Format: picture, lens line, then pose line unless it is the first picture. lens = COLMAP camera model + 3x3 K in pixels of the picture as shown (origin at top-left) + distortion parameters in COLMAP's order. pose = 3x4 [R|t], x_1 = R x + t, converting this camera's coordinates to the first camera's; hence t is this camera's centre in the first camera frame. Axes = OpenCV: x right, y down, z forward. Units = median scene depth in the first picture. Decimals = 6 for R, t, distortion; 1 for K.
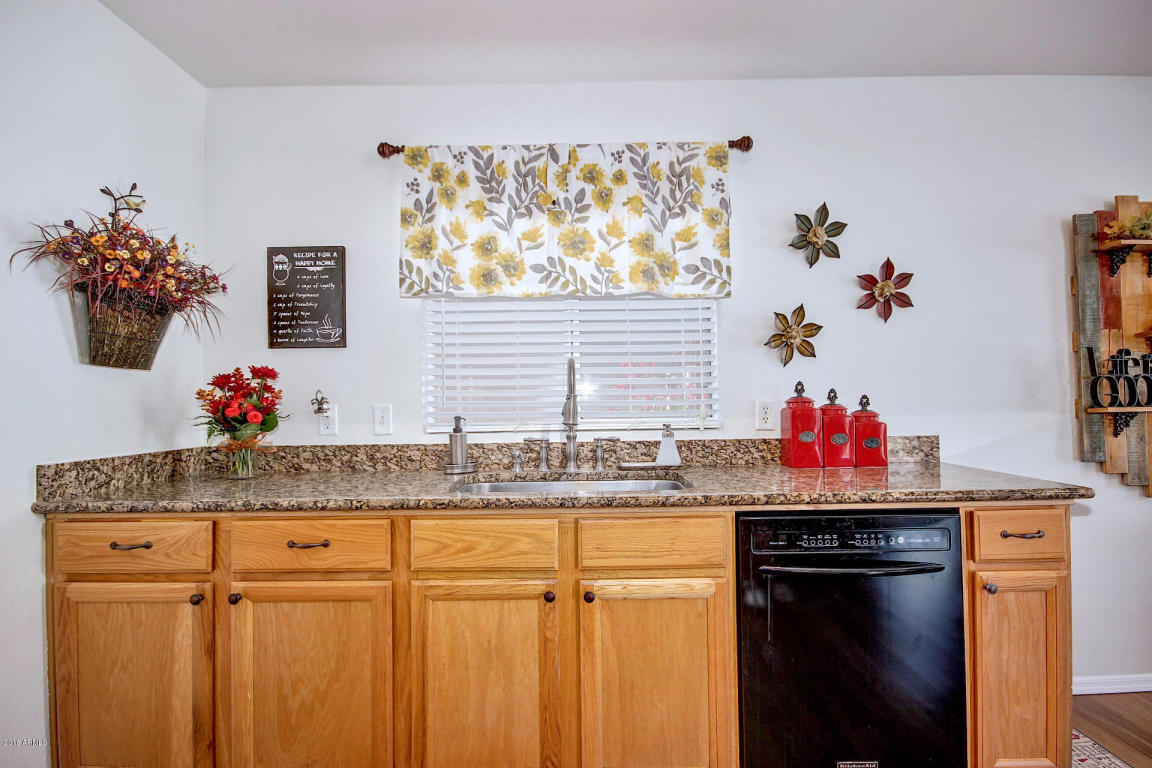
lens RADIAL K [[533.2, 0, 581.3], [0, 533.2, 392.0], [0, 0, 1]] dist [-0.005790, -0.000583]
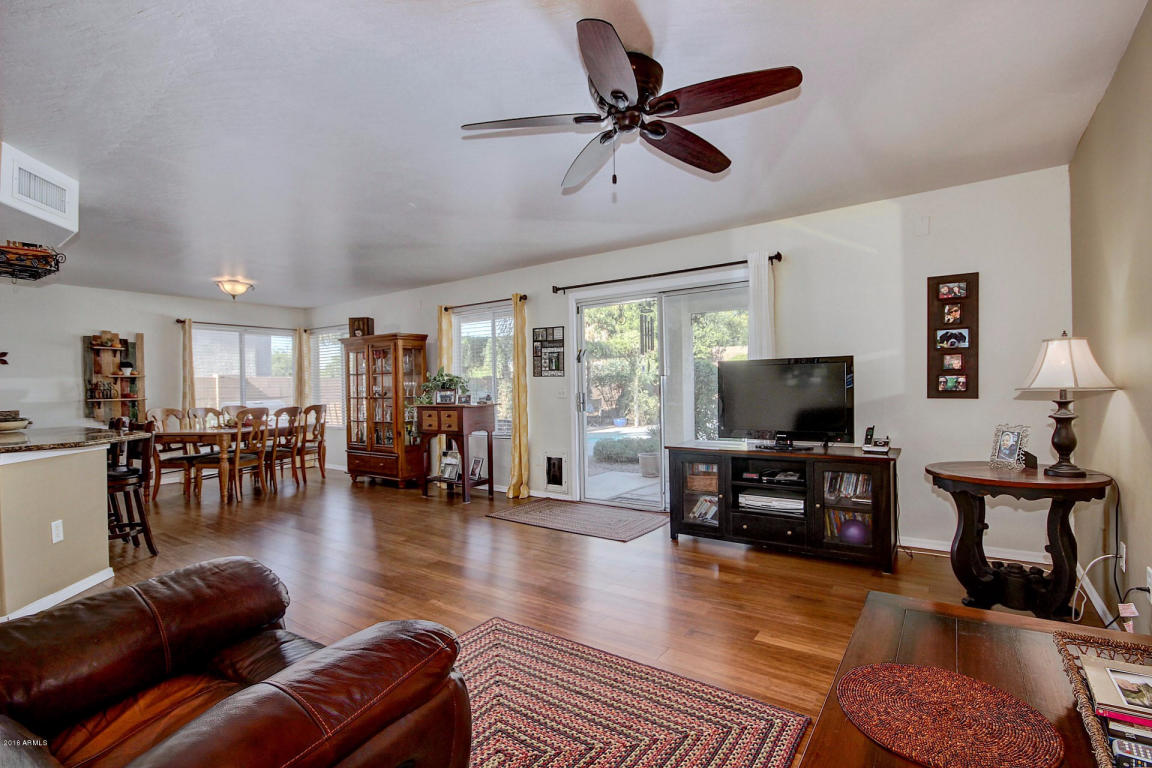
lens RADIAL K [[536.7, 0, 576.0], [0, 536.7, 384.0], [0, 0, 1]] dist [-0.004441, -0.000767]
pose [[0.571669, 0.009008, 0.820435, 0.036409], [-0.006811, 0.999957, -0.006233, -0.062261], [-0.820456, -0.002024, 0.571706, -3.144625]]
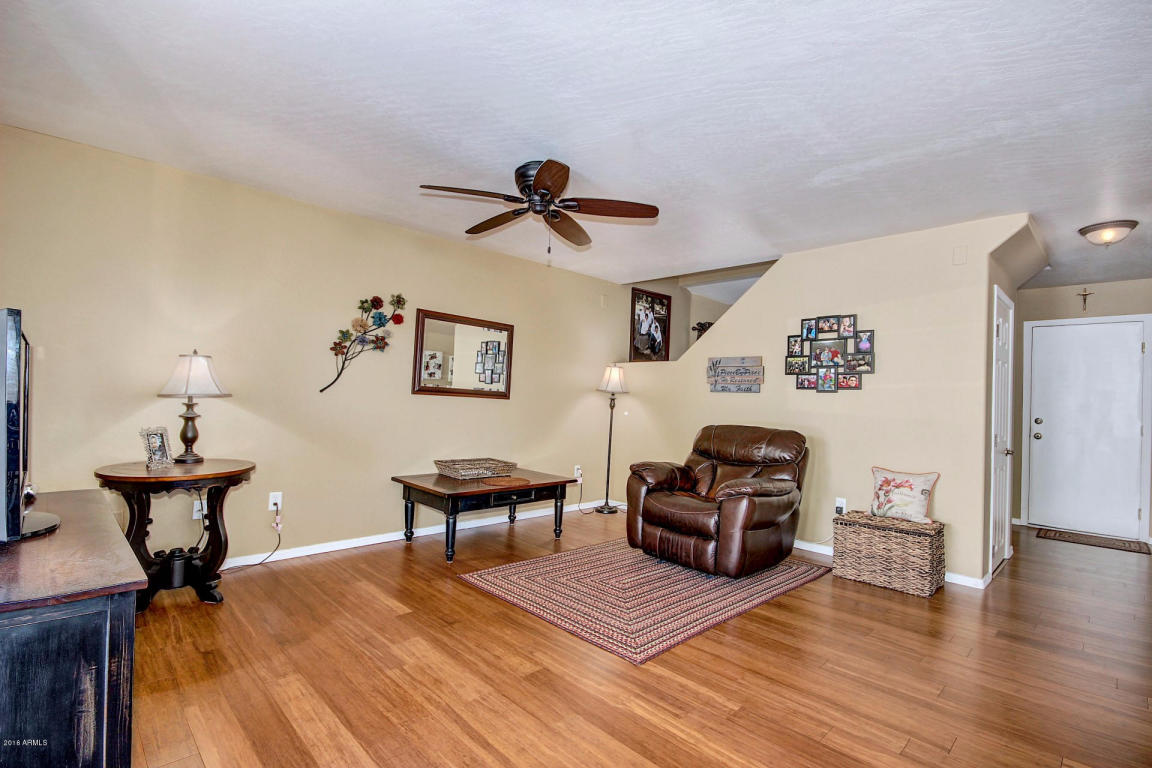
lens RADIAL K [[533.2, 0, 581.3], [0, 533.2, 392.0], [0, 0, 1]] dist [-0.005790, -0.000583]
pose [[-0.702639, -0.018666, -0.711301, 1.956331], [-0.008760, 0.999807, -0.017583, -0.056423], [0.711492, -0.006123, -0.702667, -1.477804]]
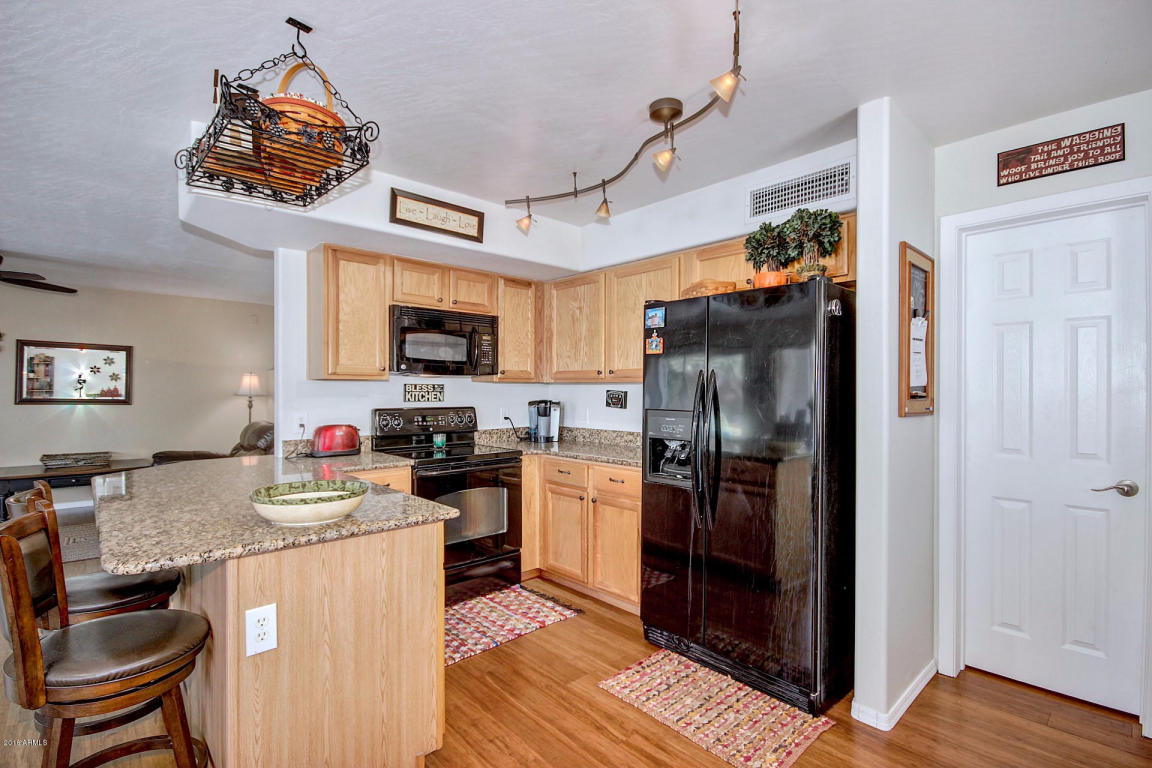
lens RADIAL K [[533.2, 0, 581.3], [0, 533.2, 392.0], [0, 0, 1]] dist [-0.005790, -0.000583]
pose [[-0.721233, 0.016715, -0.692491, 0.699246], [0.023486, 0.999724, -0.000330, -0.074811], [0.692295, -0.016502, -0.721426, 0.597107]]
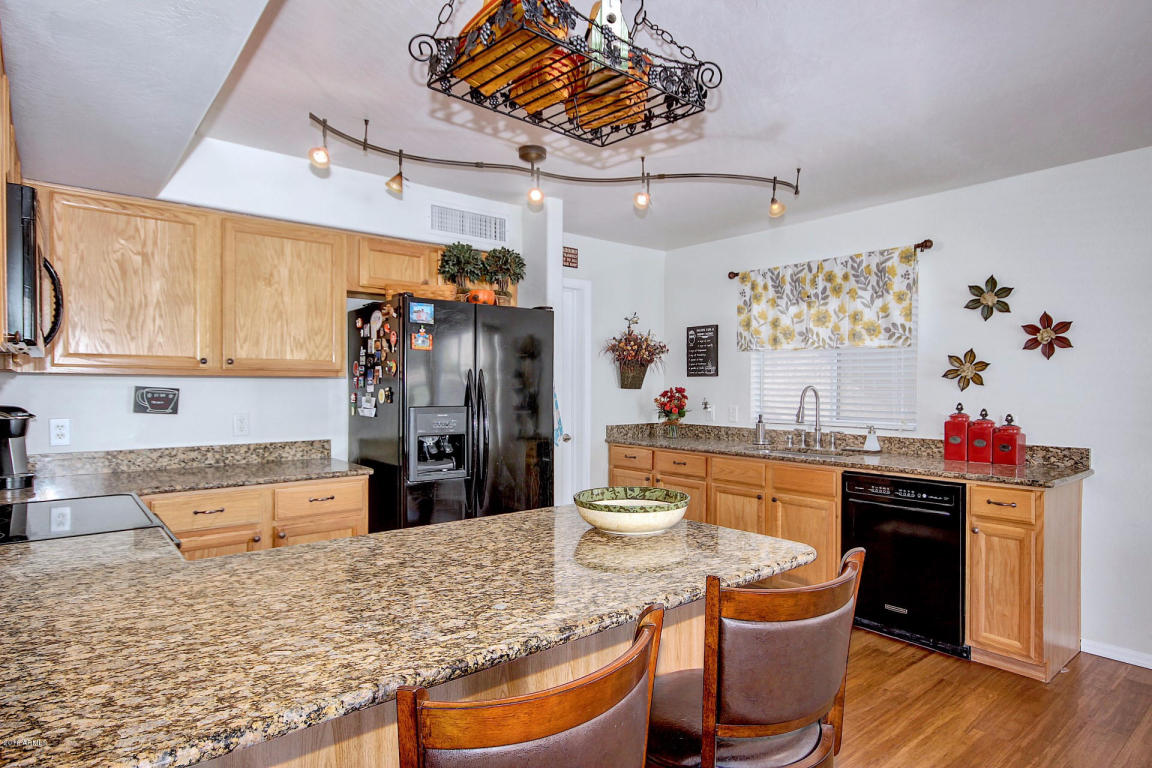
lens RADIAL K [[636.2, 0, 582.3], [0, 636.2, 391.8], [0, 0, 1]] dist [0.013902, 0.001896]
pose [[0.643669, 0.023267, -0.764950, 1.085767], [0.004828, 0.999394, 0.034460, -0.115591], [0.765288, -0.025874, 0.643167, -0.937542]]
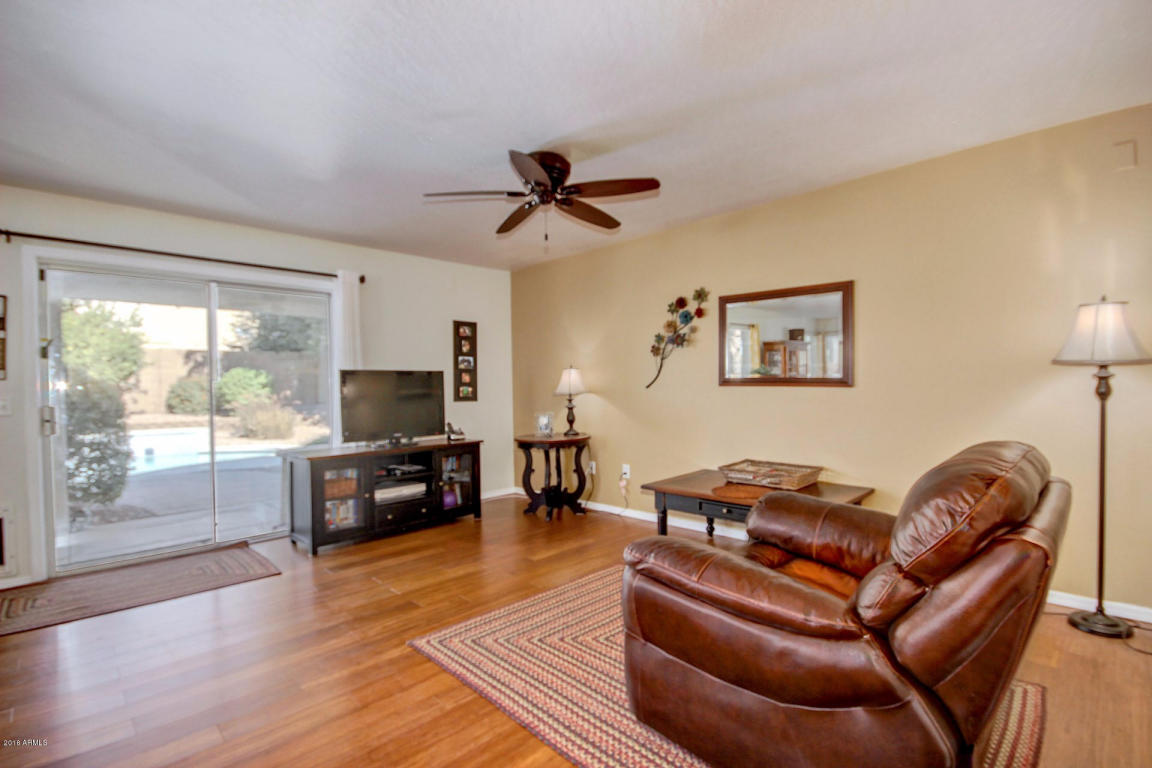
lens RADIAL K [[533.2, 0, 581.3], [0, 533.2, 392.0], [0, 0, 1]] dist [-0.005790, -0.000583]
pose [[-0.715272, 0.020036, 0.698559, -0.116228], [0.013632, 0.999799, -0.014718, -0.034741], [-0.698713, -0.001005, -0.715402, -1.614915]]
